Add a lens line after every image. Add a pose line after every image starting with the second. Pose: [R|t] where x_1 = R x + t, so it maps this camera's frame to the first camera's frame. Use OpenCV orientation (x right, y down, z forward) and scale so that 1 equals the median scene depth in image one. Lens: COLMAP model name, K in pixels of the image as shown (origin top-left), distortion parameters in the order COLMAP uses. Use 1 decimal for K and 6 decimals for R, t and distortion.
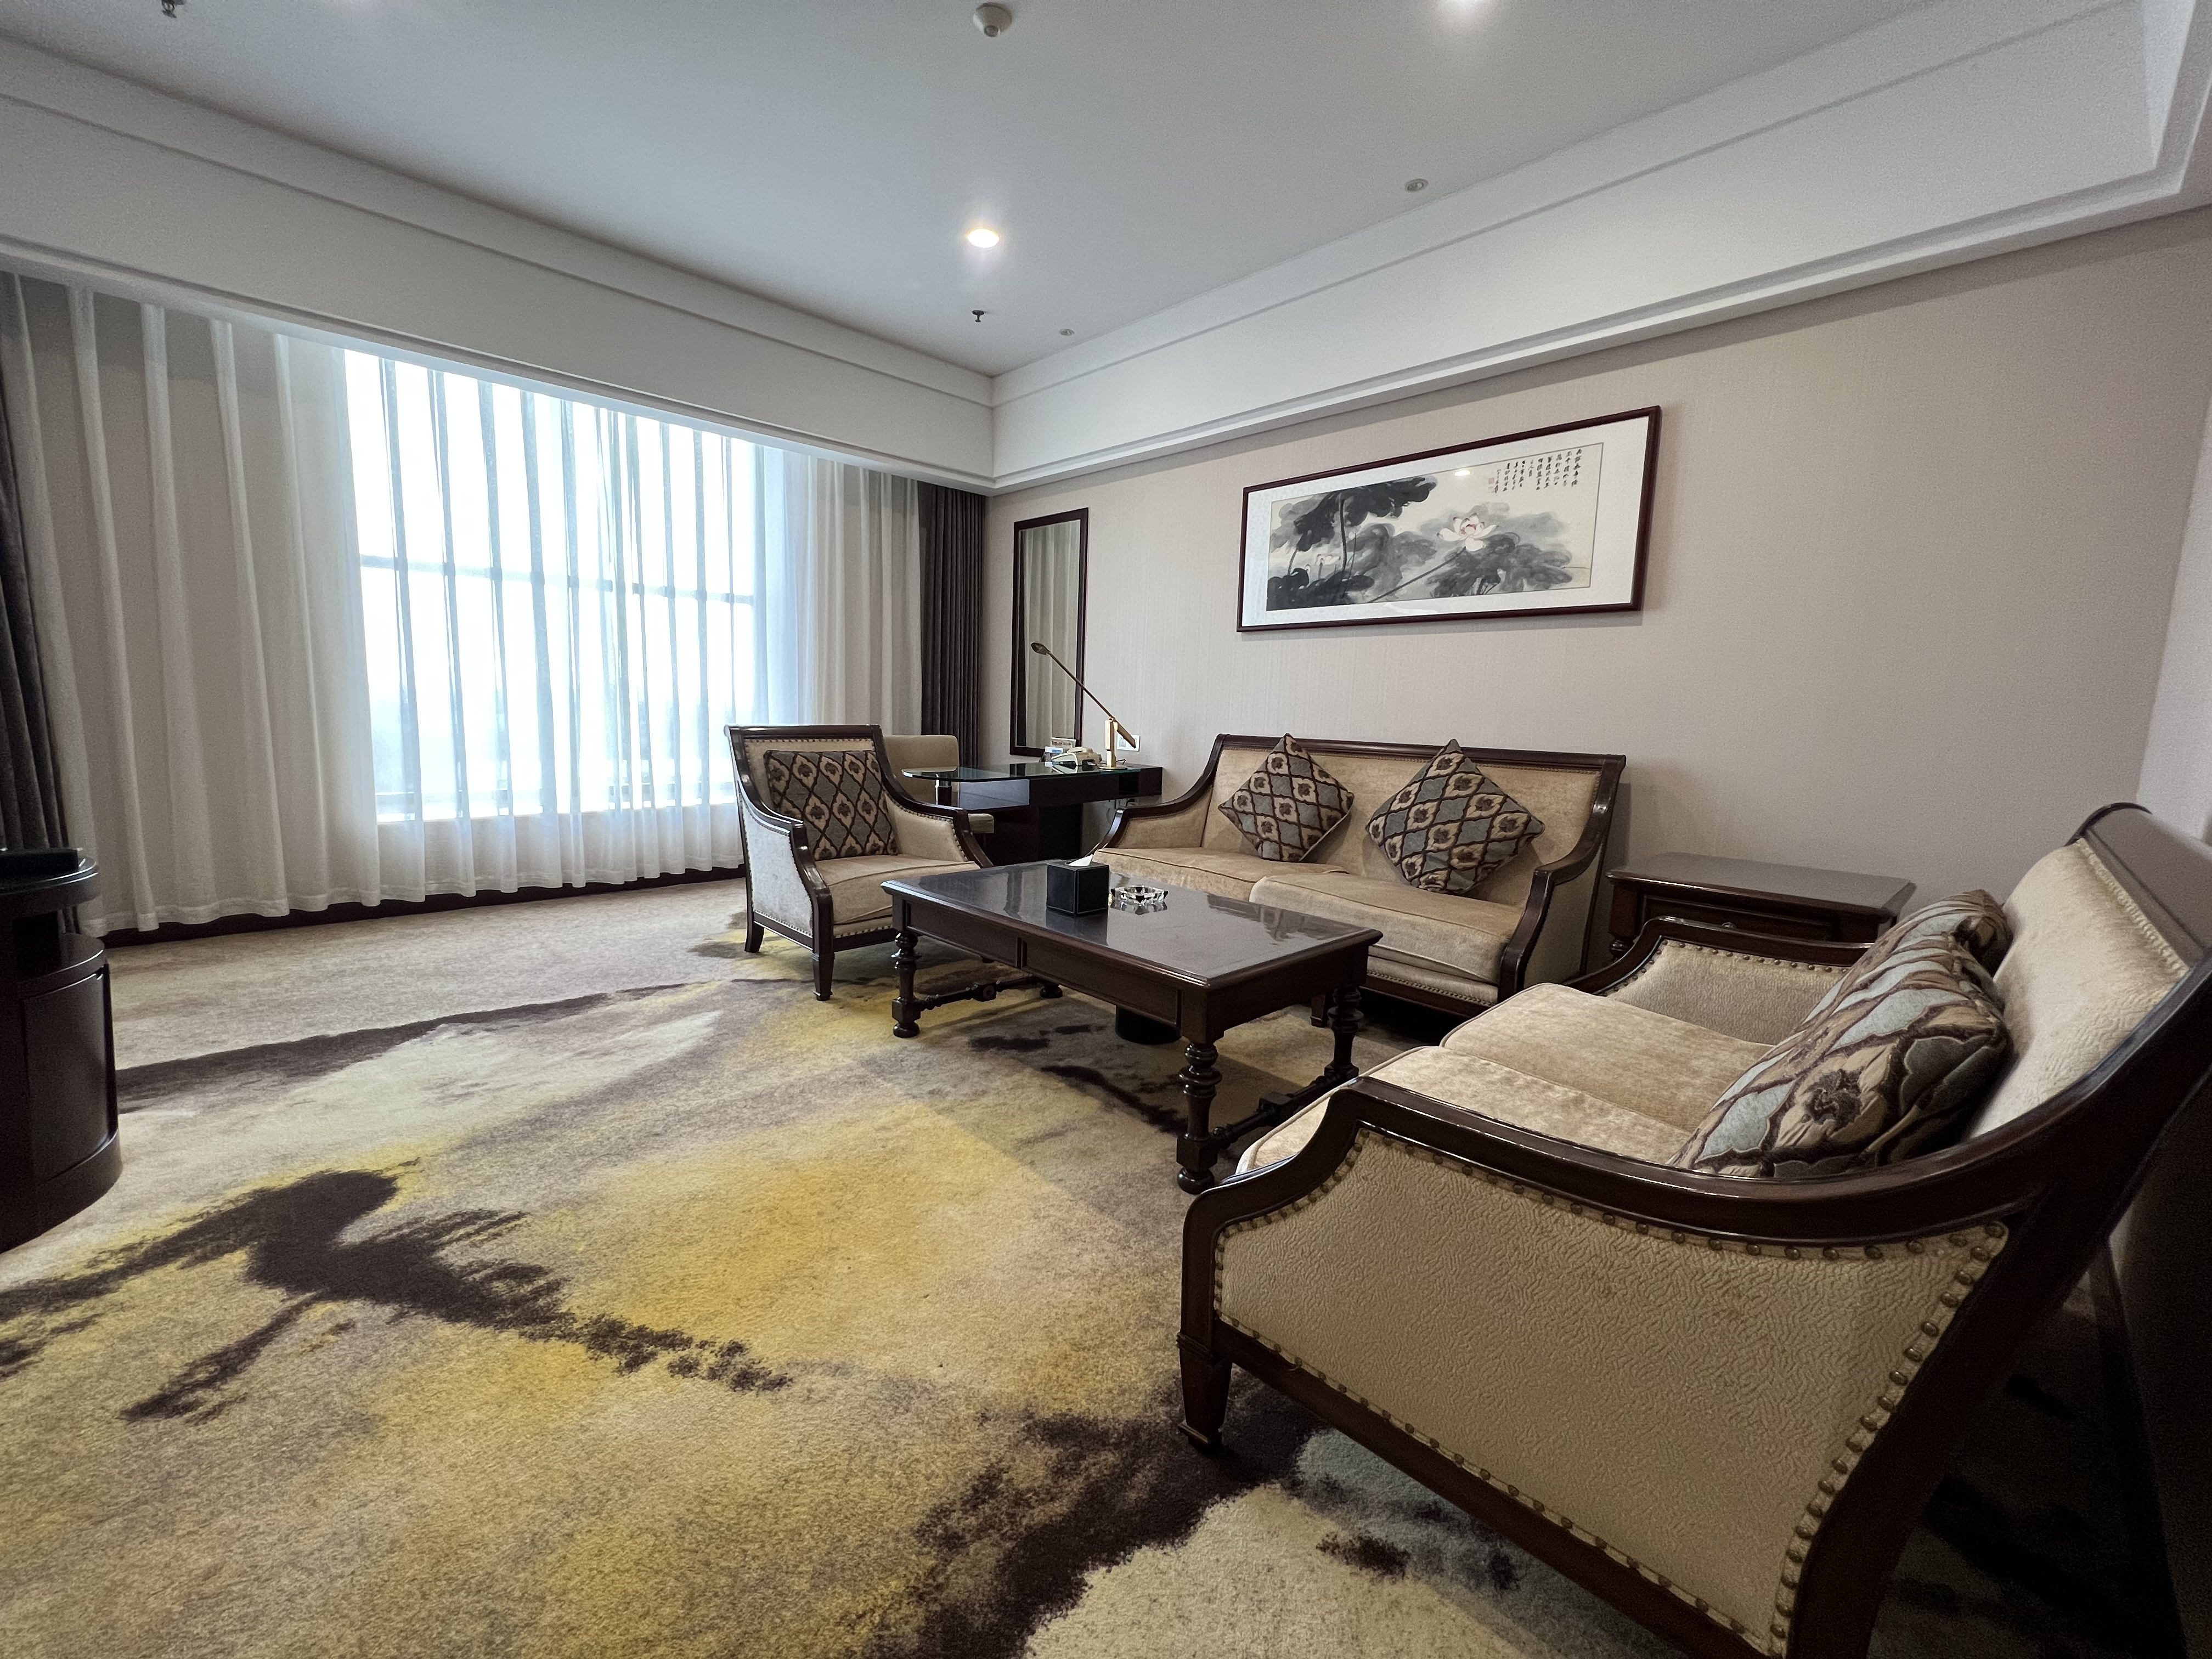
lens RADIAL K [[887.0, 0, 1106.0], [0, 887.0, 829.5], [0, 0, 1]] dist [0.001452, -0.000048]
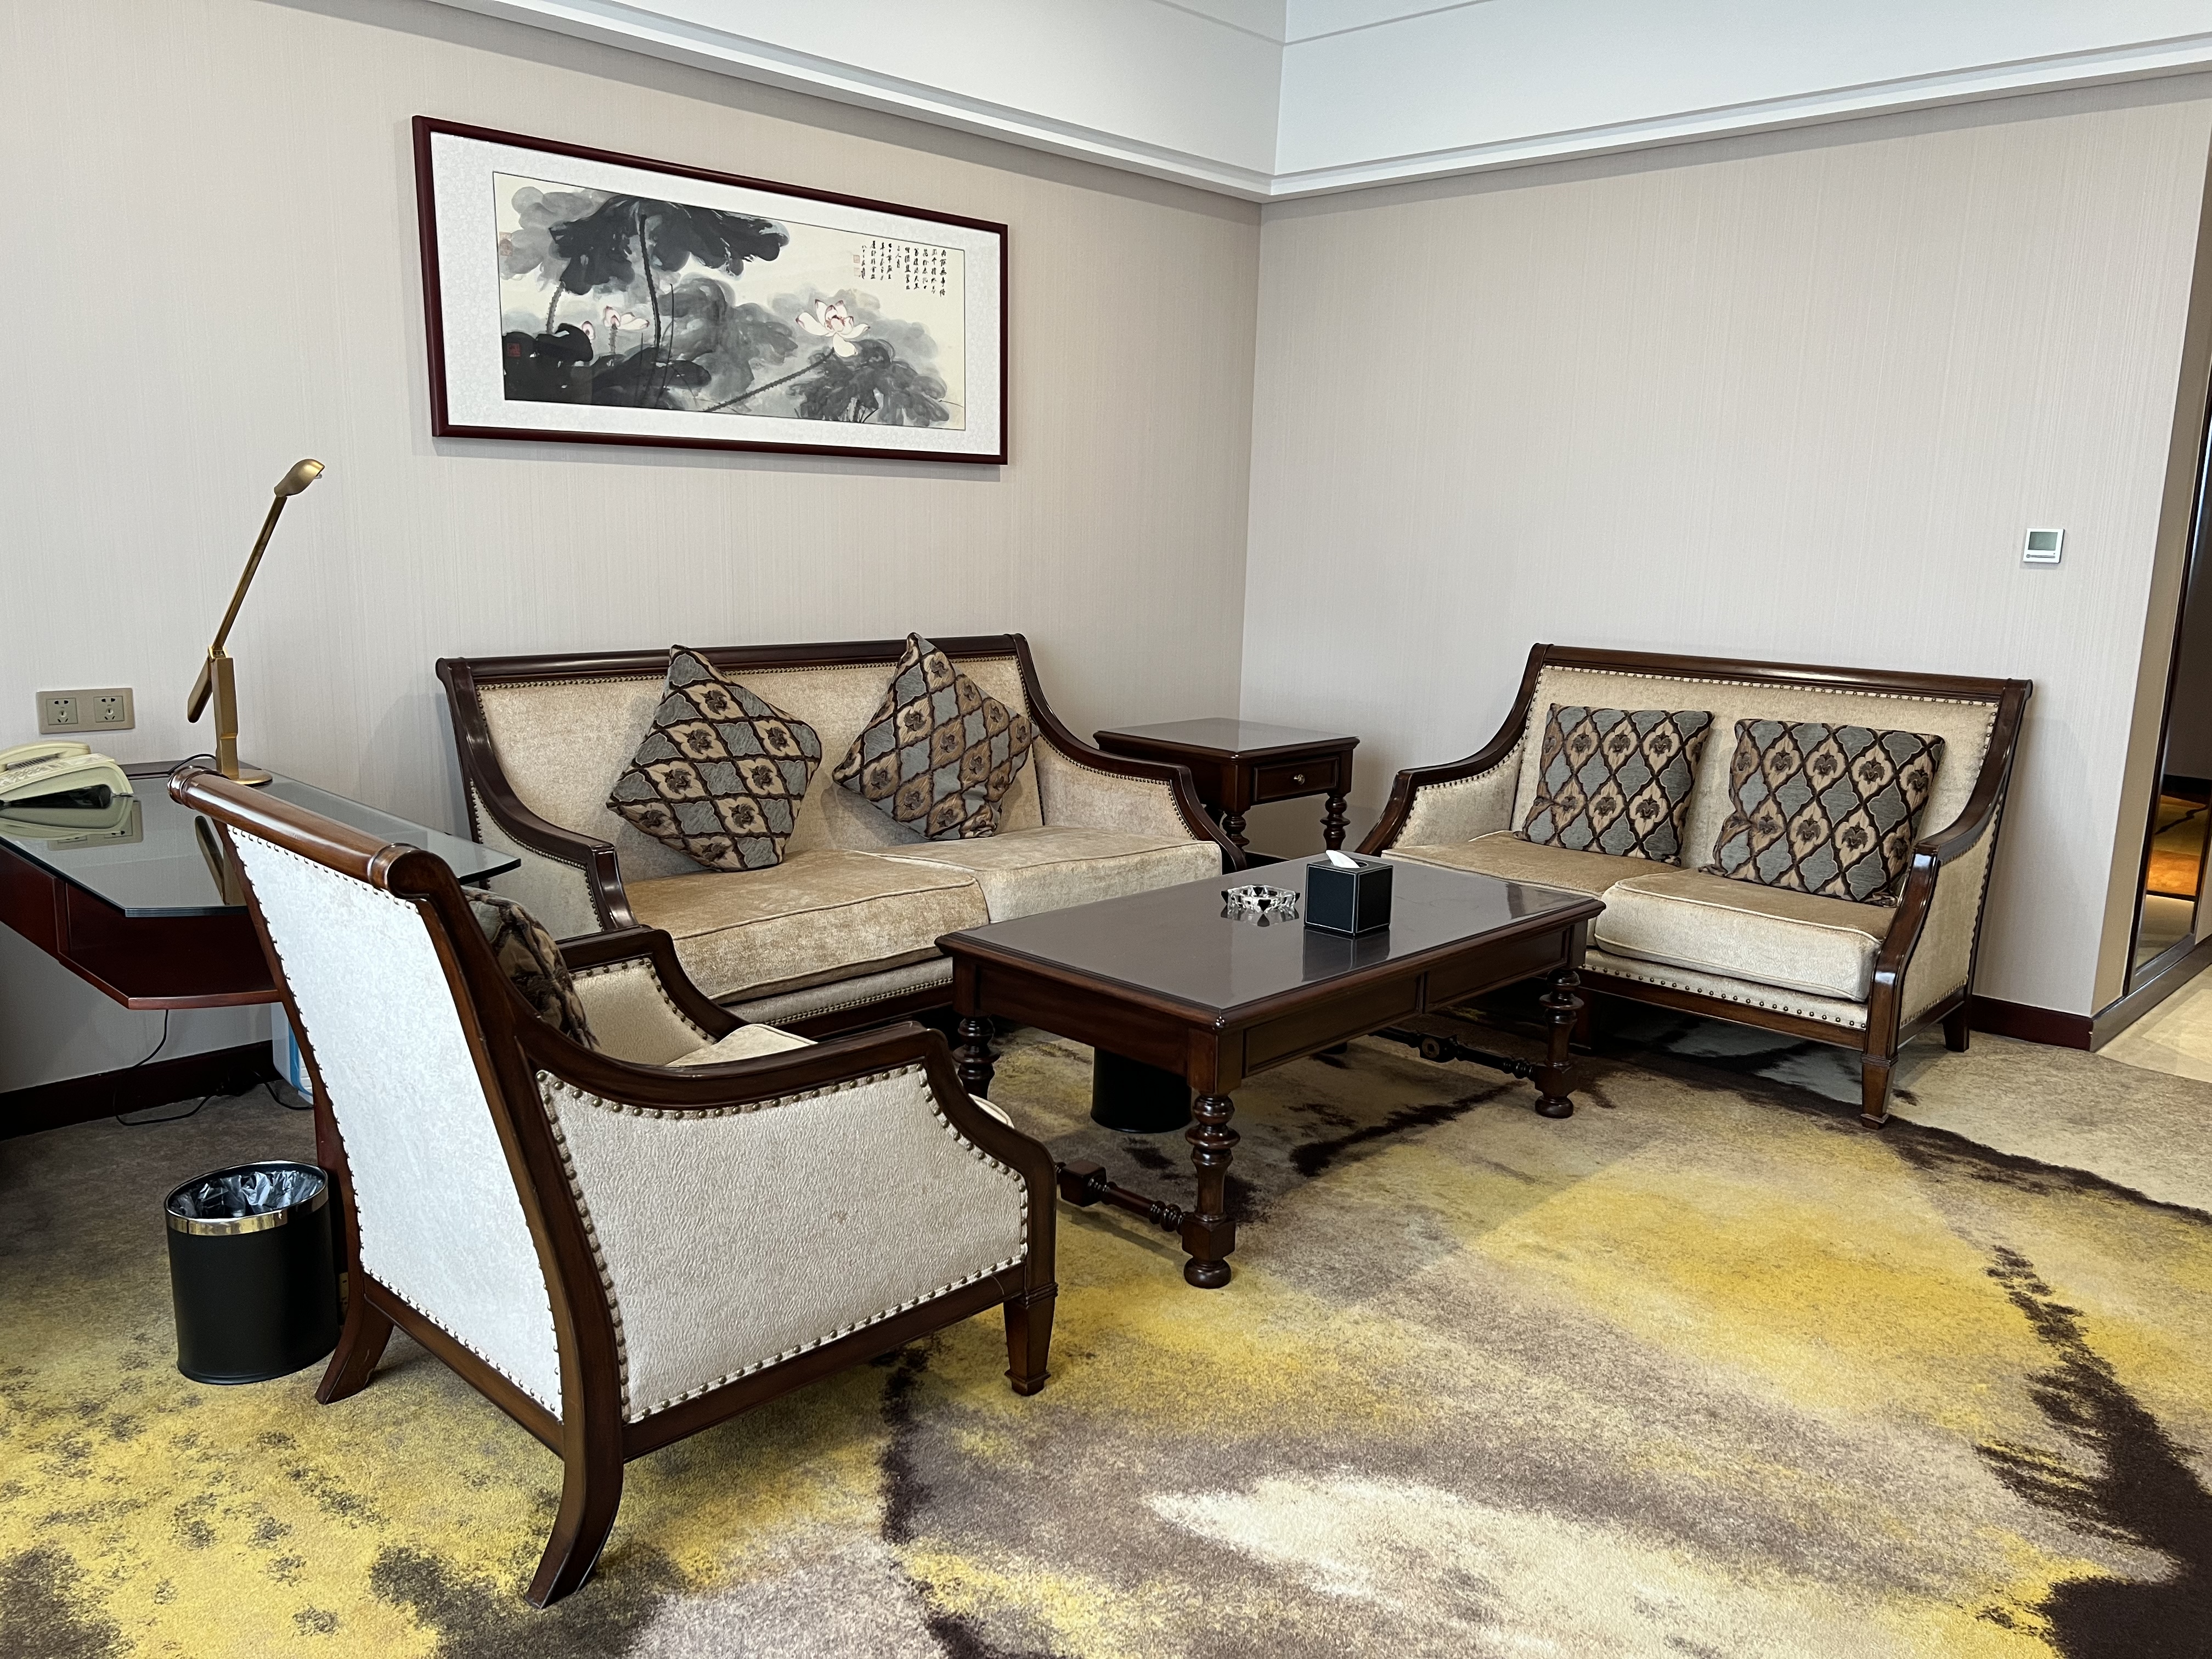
lens RADIAL K [[1641.5, 0, 1107.1], [0, 1641.5, 859.8], [0, 0, 1]] dist [0.047995, -0.062740]
pose [[-0.034059, -0.233720, 0.971707, -1.004781], [0.116006, 0.964775, 0.236118, -0.230364], [-0.992664, 0.120766, -0.005746, 0.911777]]
